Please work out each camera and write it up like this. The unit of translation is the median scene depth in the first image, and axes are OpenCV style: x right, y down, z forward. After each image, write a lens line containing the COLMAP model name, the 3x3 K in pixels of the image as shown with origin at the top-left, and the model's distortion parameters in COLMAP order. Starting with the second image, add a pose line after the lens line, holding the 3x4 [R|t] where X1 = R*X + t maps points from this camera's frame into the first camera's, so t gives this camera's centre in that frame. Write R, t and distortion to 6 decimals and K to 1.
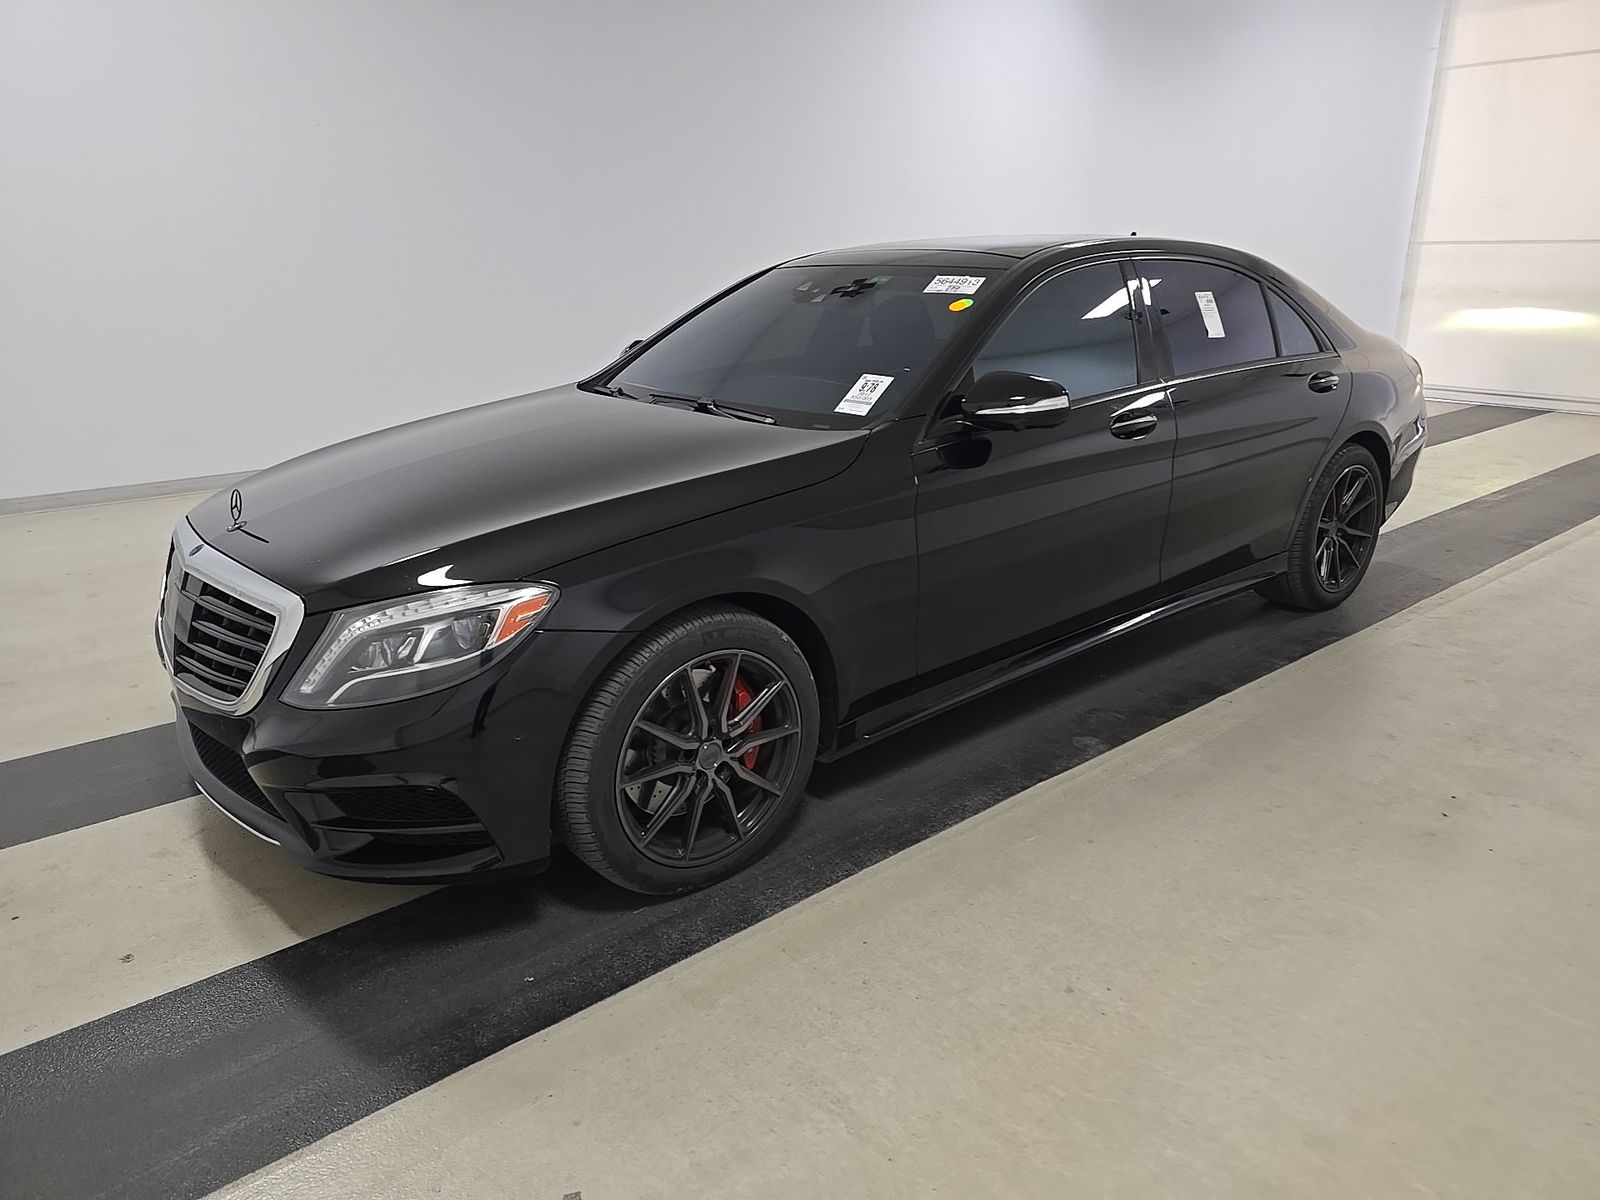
lens RADIAL K [[1063.2, 0, 797.4], [0, 1063.2, 602.1], [0, 0, 1]] dist [0.002754, -0.002489]
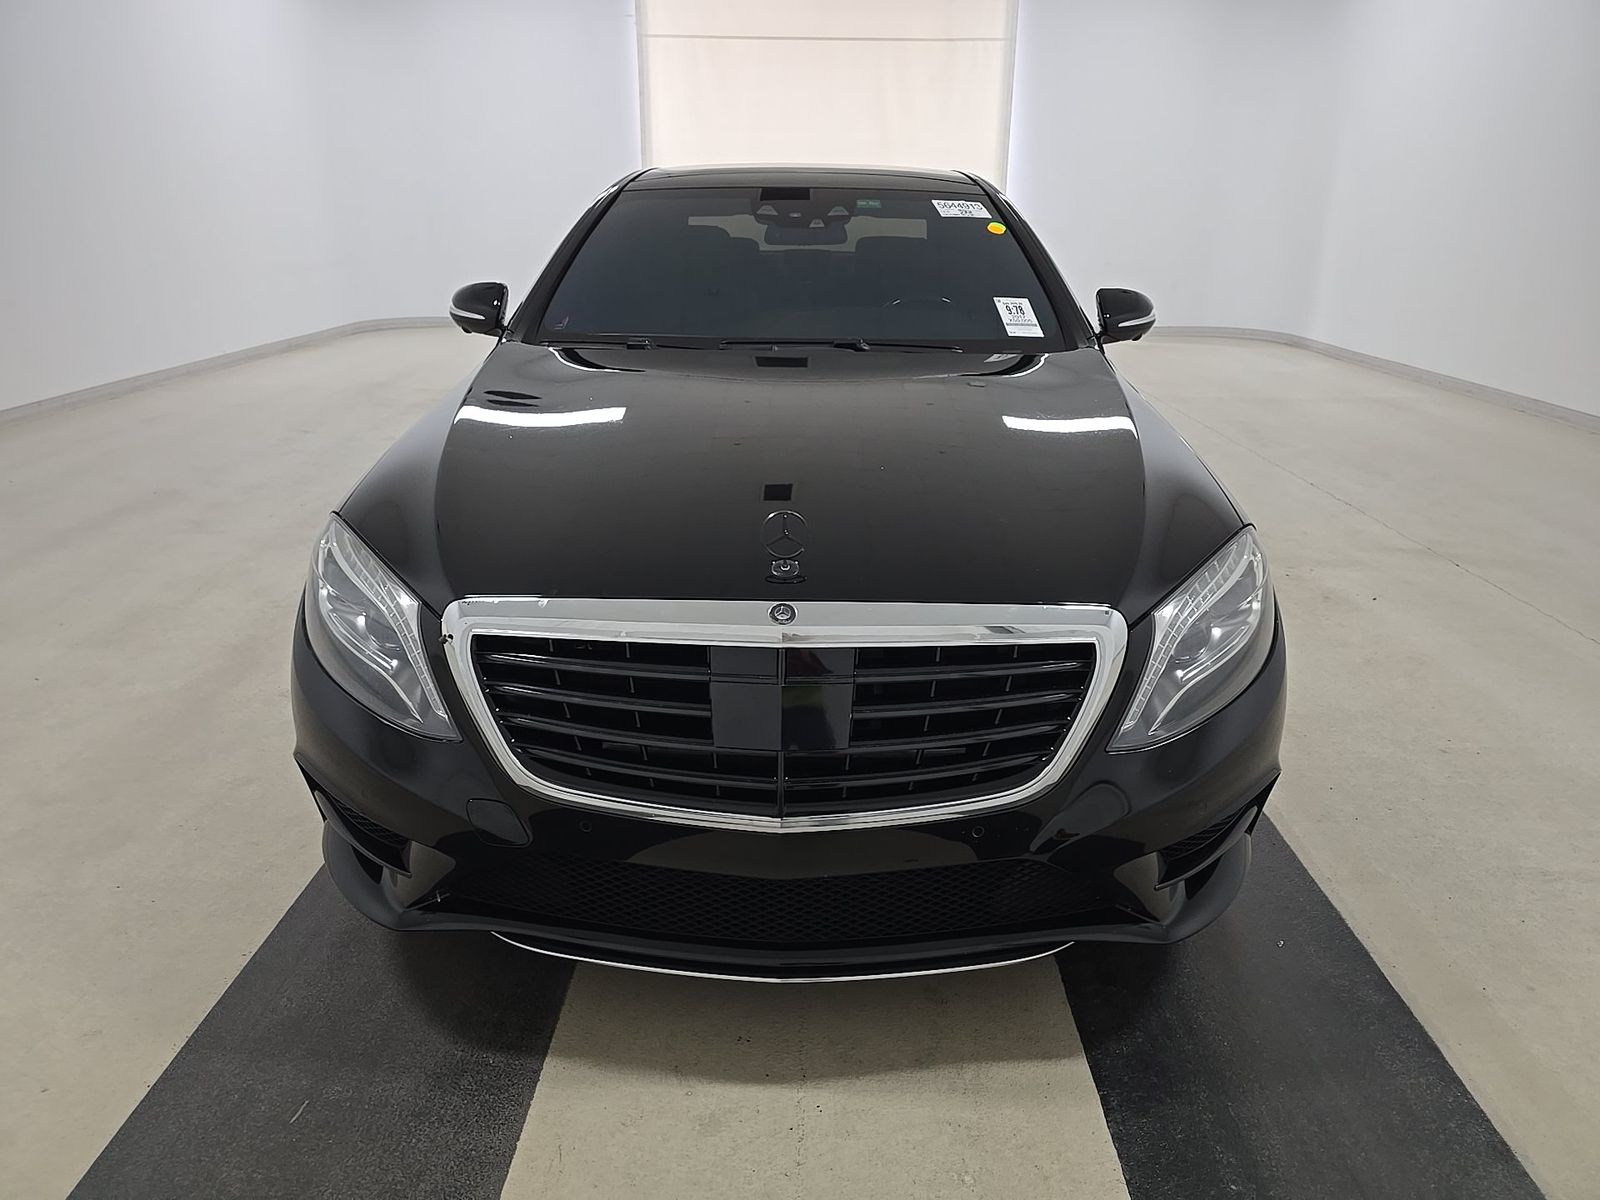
lens RADIAL K [[1063.2, 0, 793.6], [0, 1063.2, 600.3], [0, 0, 1]] dist [0.002754, -0.002489]
pose [[0.673063, -0.249962, 0.696065, -0.918859], [0.222809, 0.965961, 0.131438, -0.128448], [-0.705226, 0.066623, 0.705846, 0.507880]]
